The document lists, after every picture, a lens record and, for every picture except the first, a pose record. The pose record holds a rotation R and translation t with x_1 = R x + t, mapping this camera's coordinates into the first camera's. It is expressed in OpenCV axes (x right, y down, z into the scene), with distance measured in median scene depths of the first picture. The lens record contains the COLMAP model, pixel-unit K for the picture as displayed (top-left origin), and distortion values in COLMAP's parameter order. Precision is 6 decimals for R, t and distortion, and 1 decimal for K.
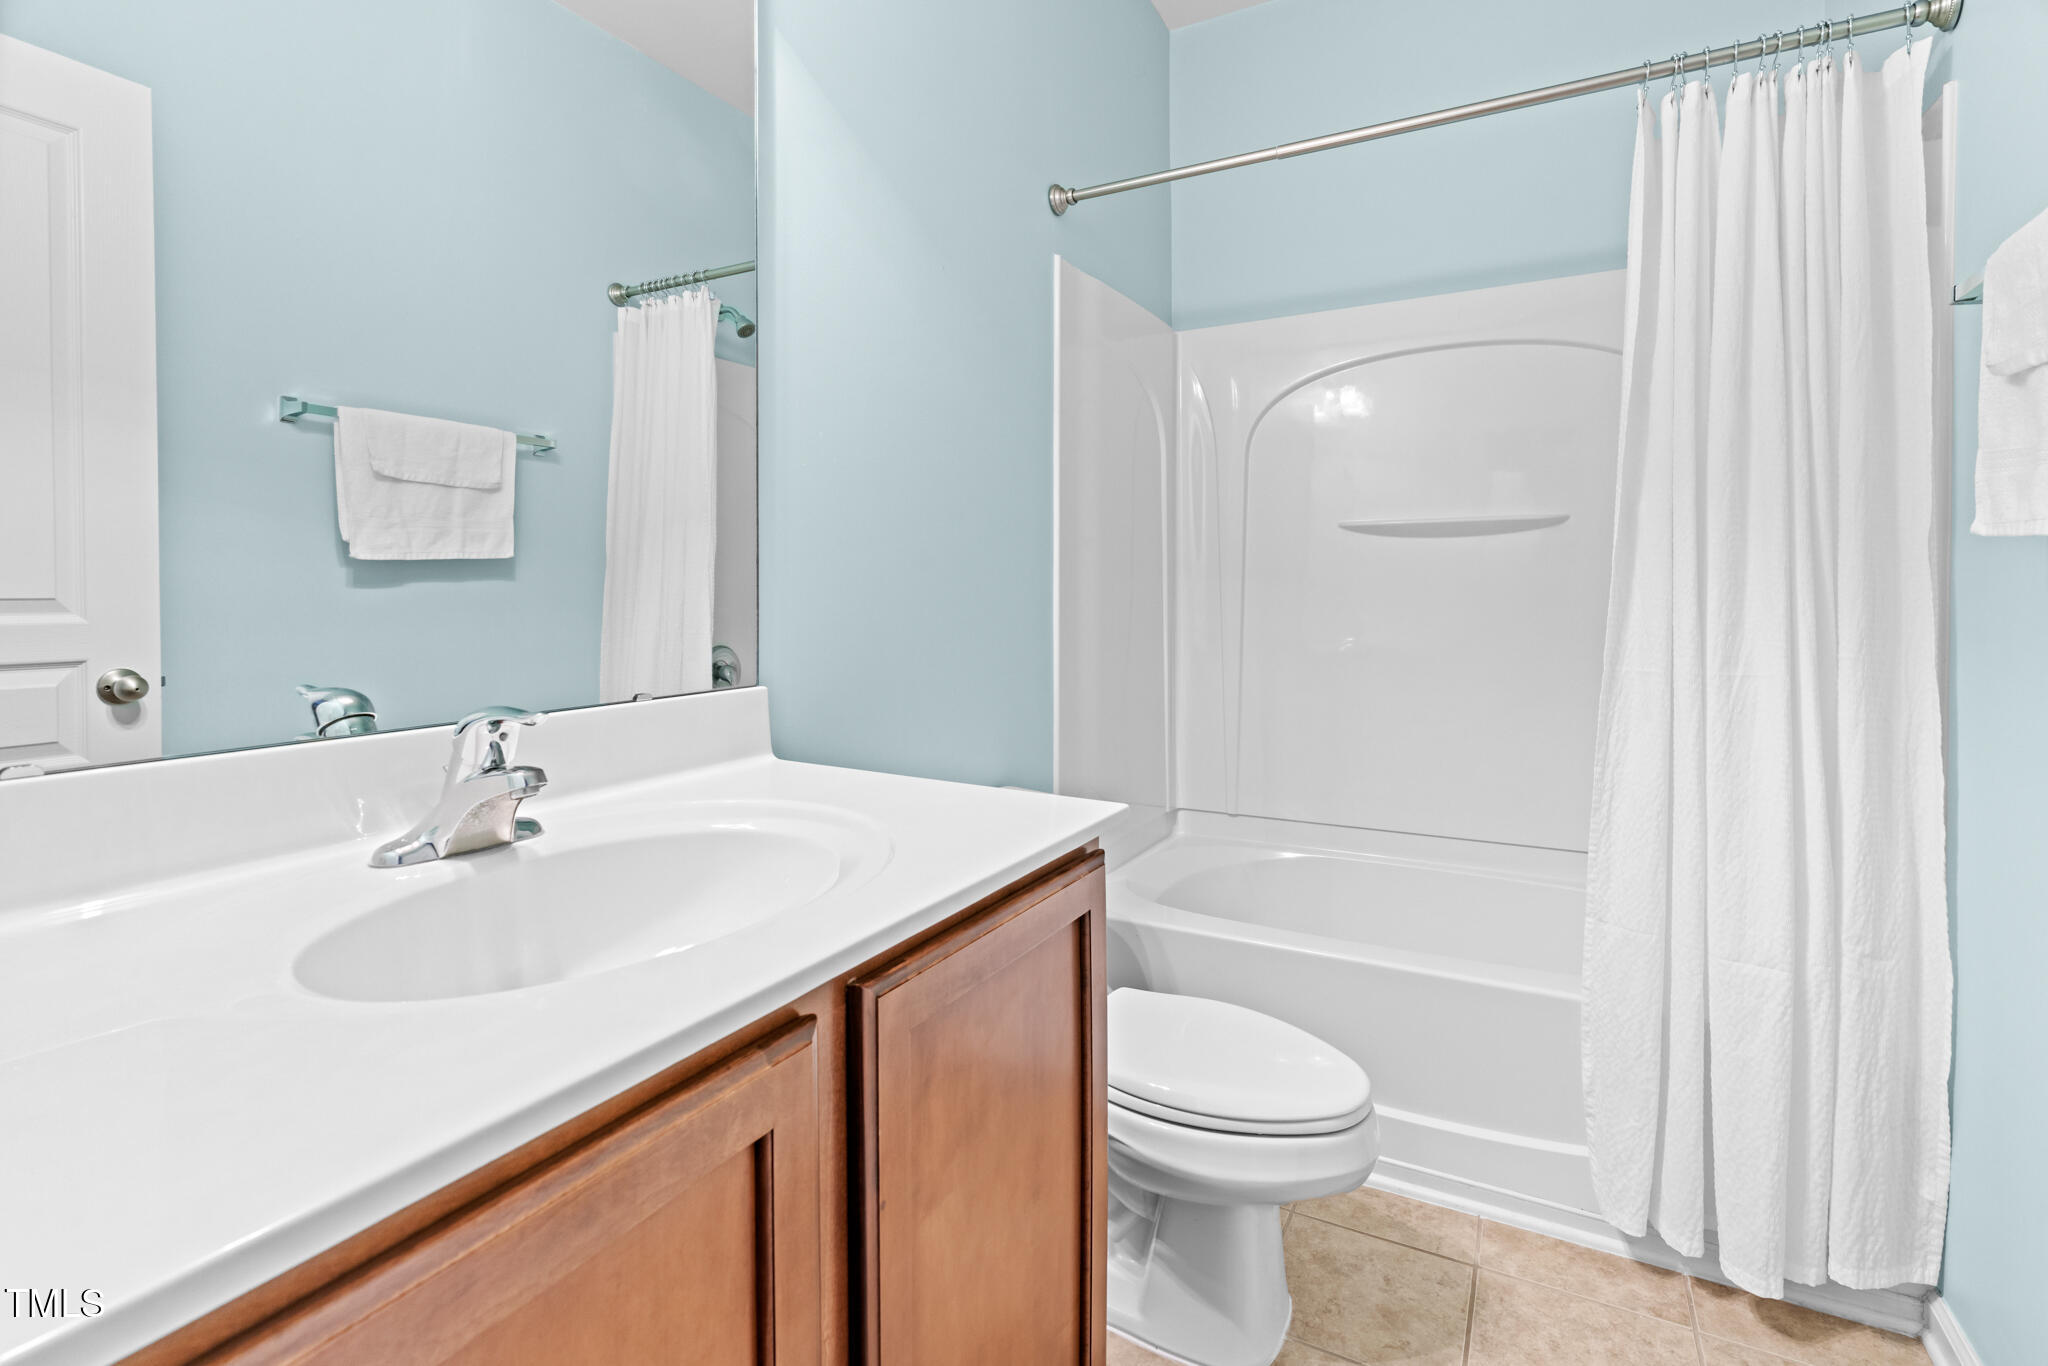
lens RADIAL K [[941.9, 0, 1037.6], [0, 941.9, 602.7], [0, 0, 1]] dist [-0.002892, -0.000577]
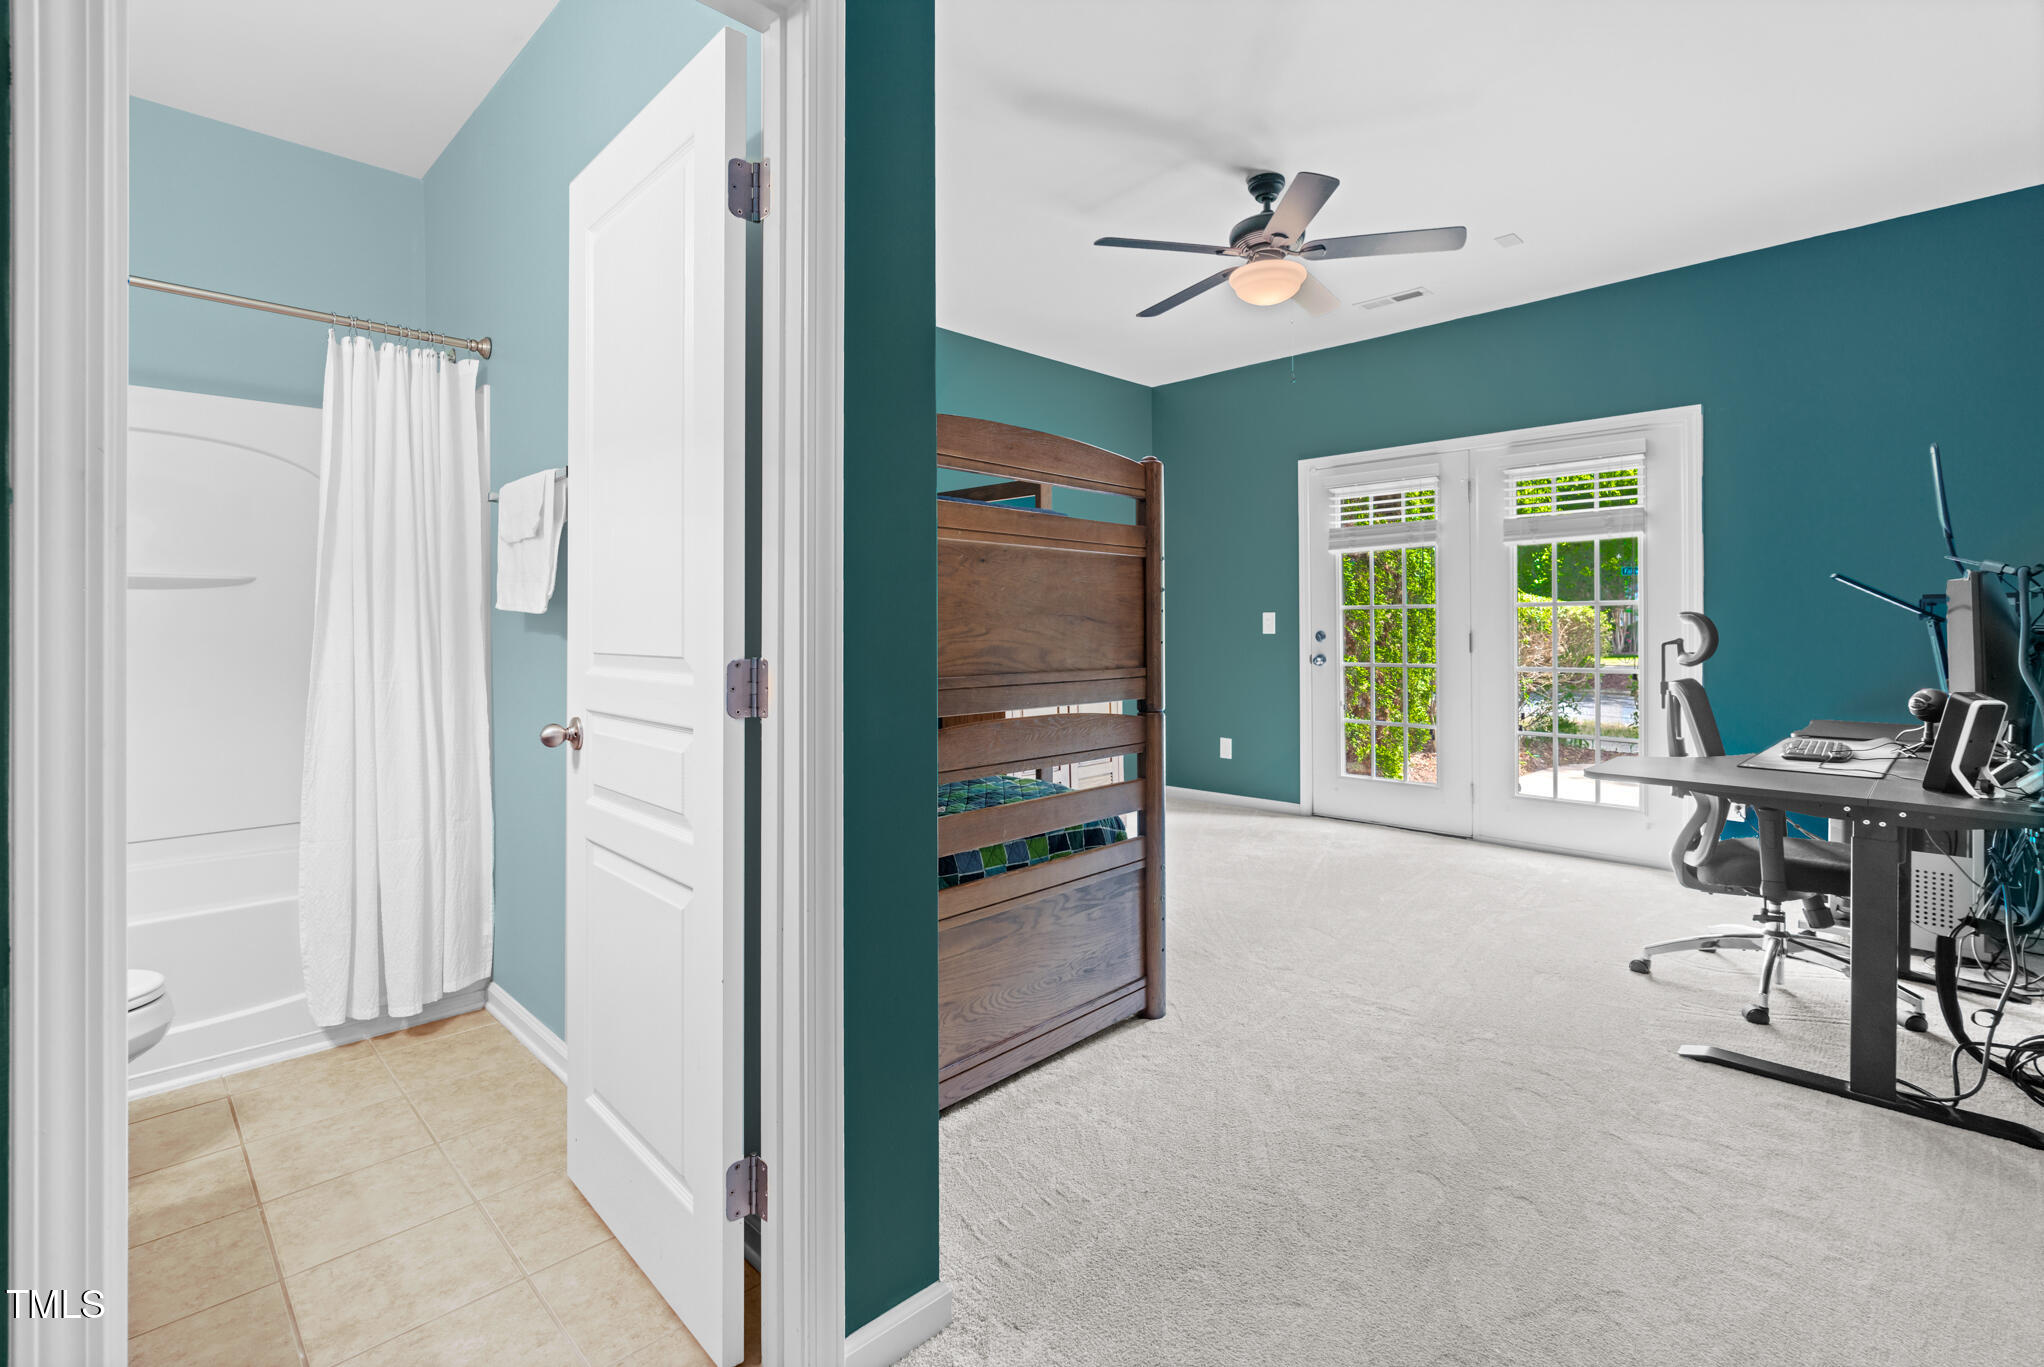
lens RADIAL K [[940.1, 0, 1024.8], [0, 940.1, 628.2], [0, 0, 1]] dist [-0.002892, -0.000577]
pose [[0.286603, -0.003998, 0.958041, -0.614315], [0.014407, 0.999896, -0.000138, -0.006613], [-0.957941, 0.013841, 0.286631, -0.659781]]
